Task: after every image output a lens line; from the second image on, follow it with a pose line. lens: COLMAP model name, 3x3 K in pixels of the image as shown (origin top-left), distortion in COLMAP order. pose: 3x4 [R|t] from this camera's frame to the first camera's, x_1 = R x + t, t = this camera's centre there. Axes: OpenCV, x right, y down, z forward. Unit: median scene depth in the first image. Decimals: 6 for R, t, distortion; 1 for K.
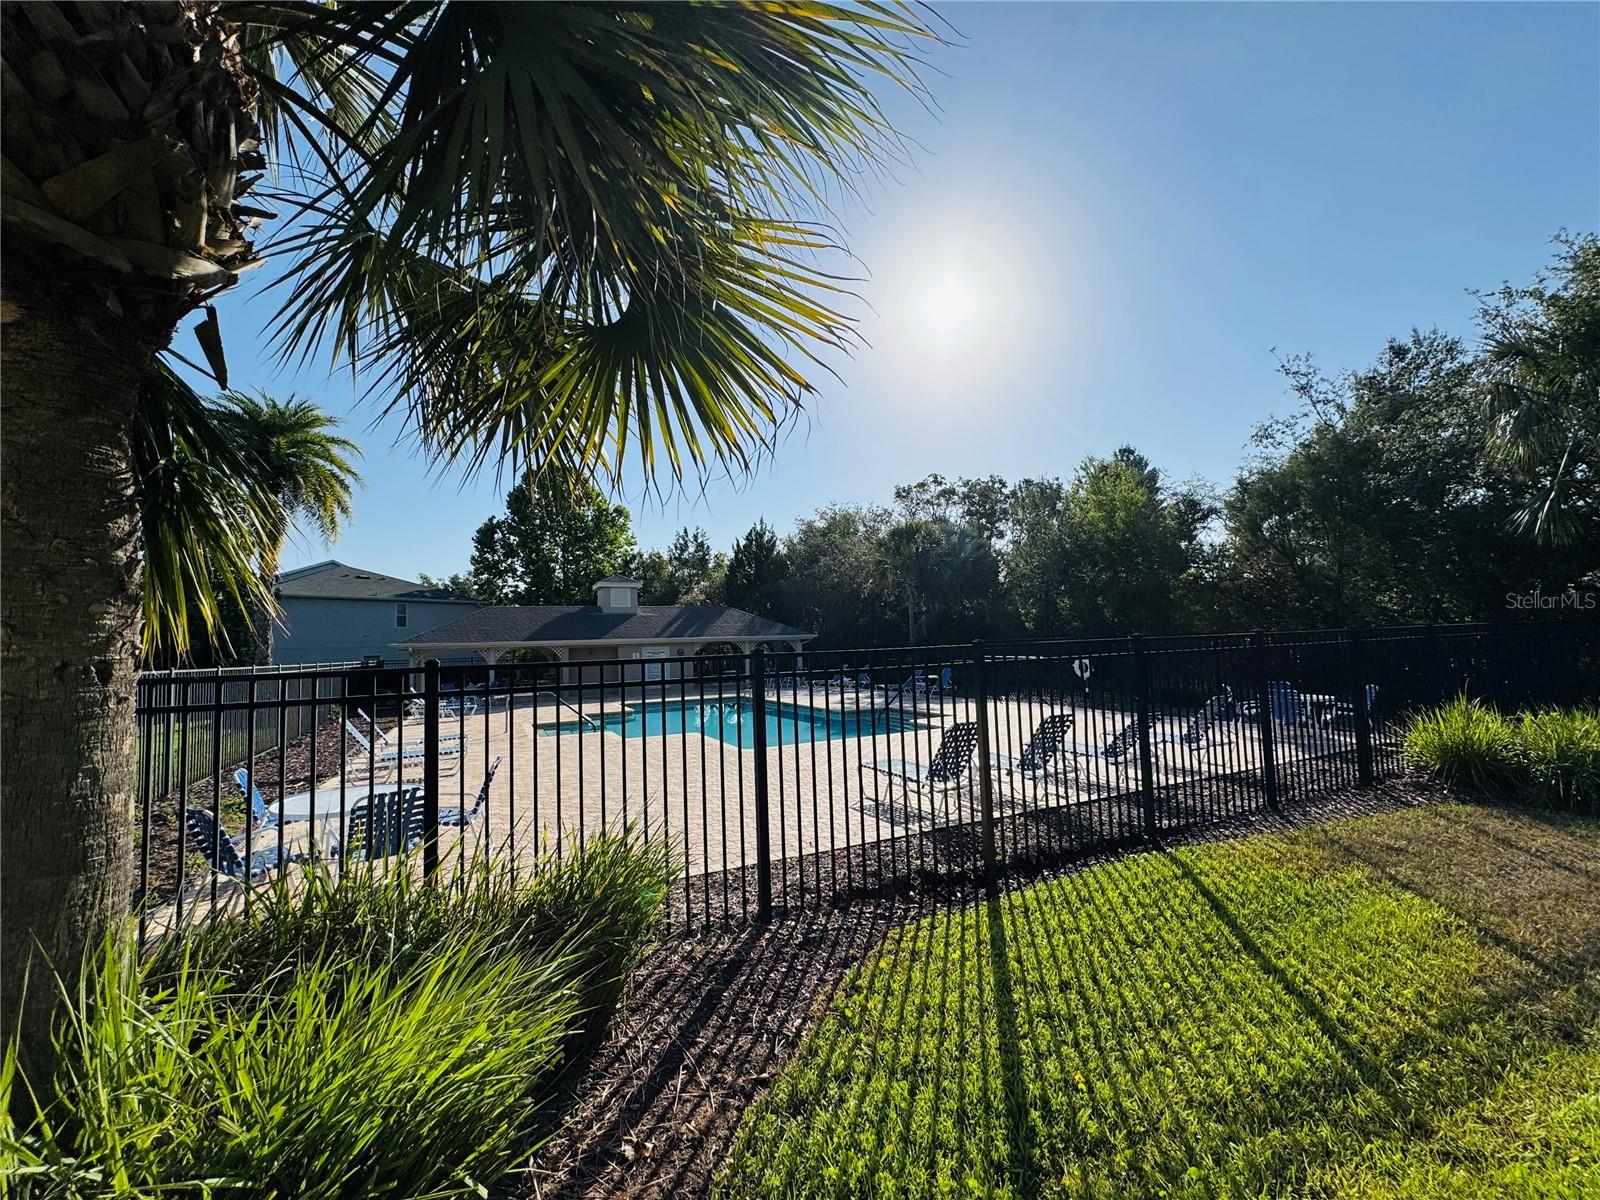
lens RADIAL K [[644.0, 0, 800.0], [0, 644.0, 600.0], [0, 0, 1]] dist [-0.001127, 0.000008]
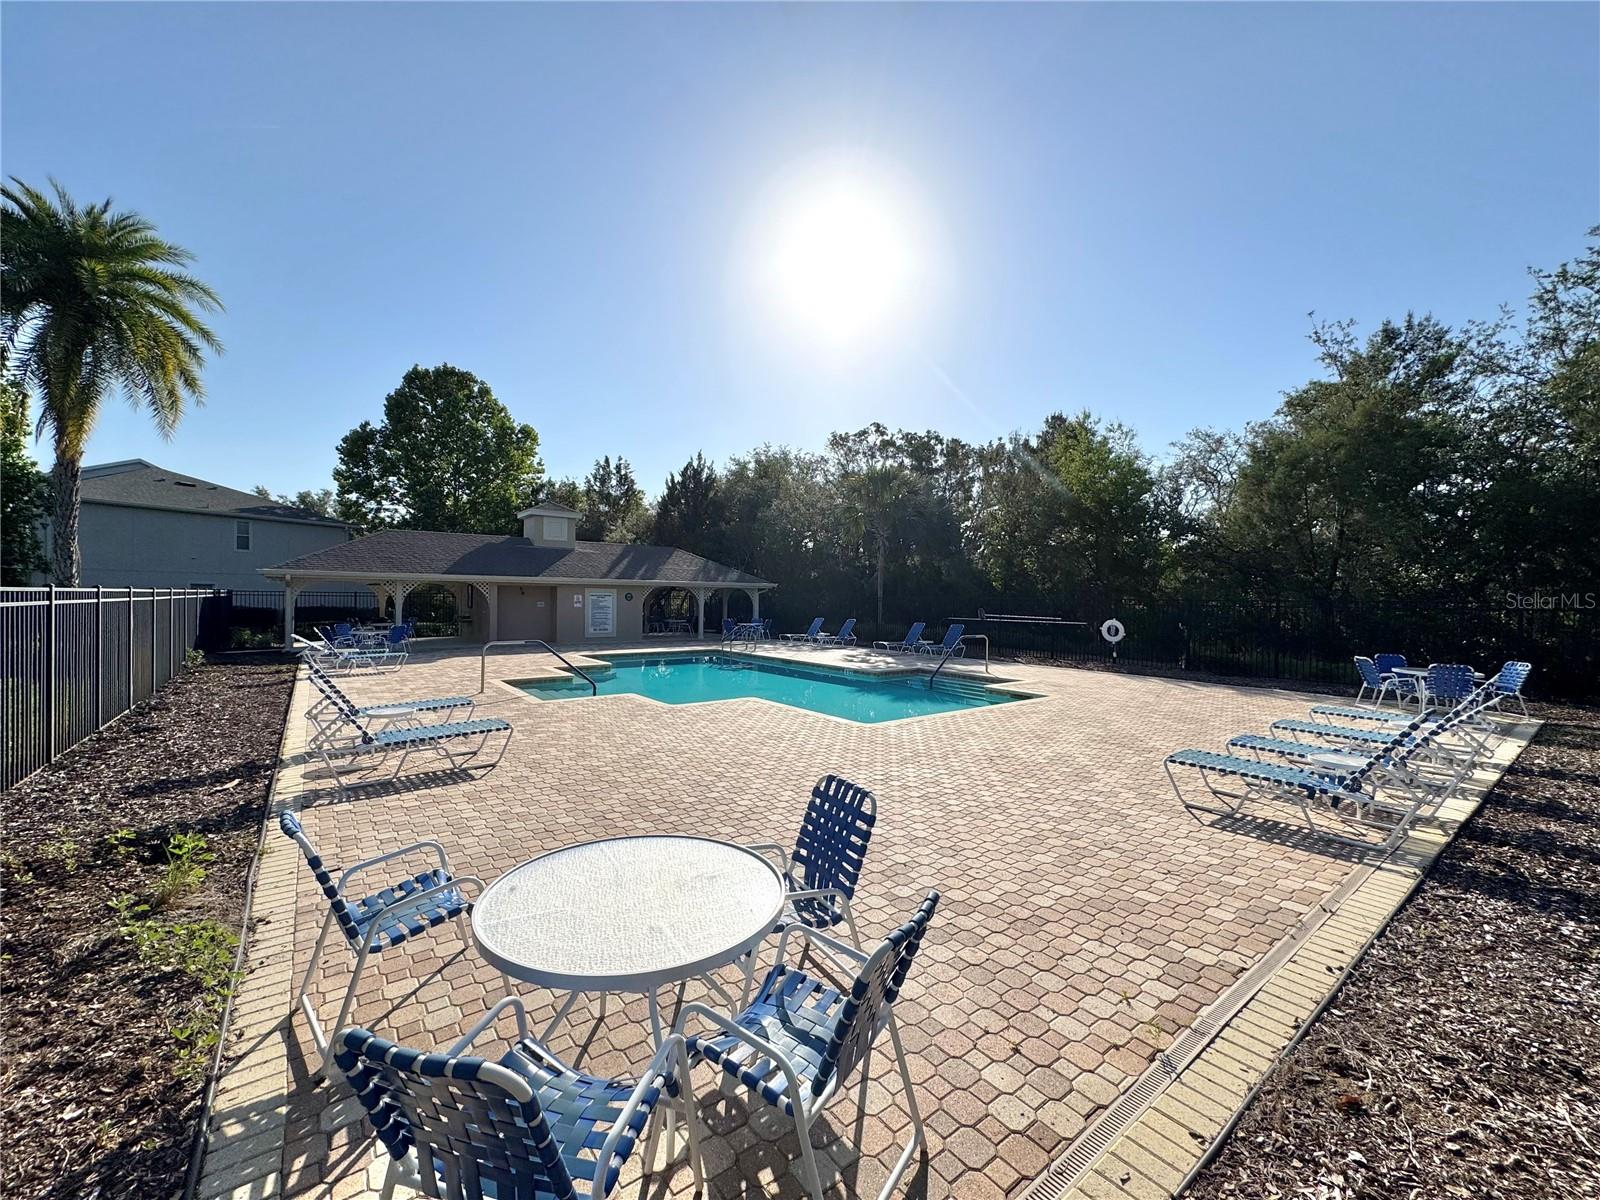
lens RADIAL K [[644.0, 0, 800.0], [0, 644.0, 600.0], [0, 0, 1]] dist [-0.001127, 0.000008]
pose [[0.979734, 0.042848, 0.195668, -0.085420], [-0.056887, 0.996150, 0.066705, 0.009845], [-0.192056, -0.076484, 0.978399, 0.070863]]
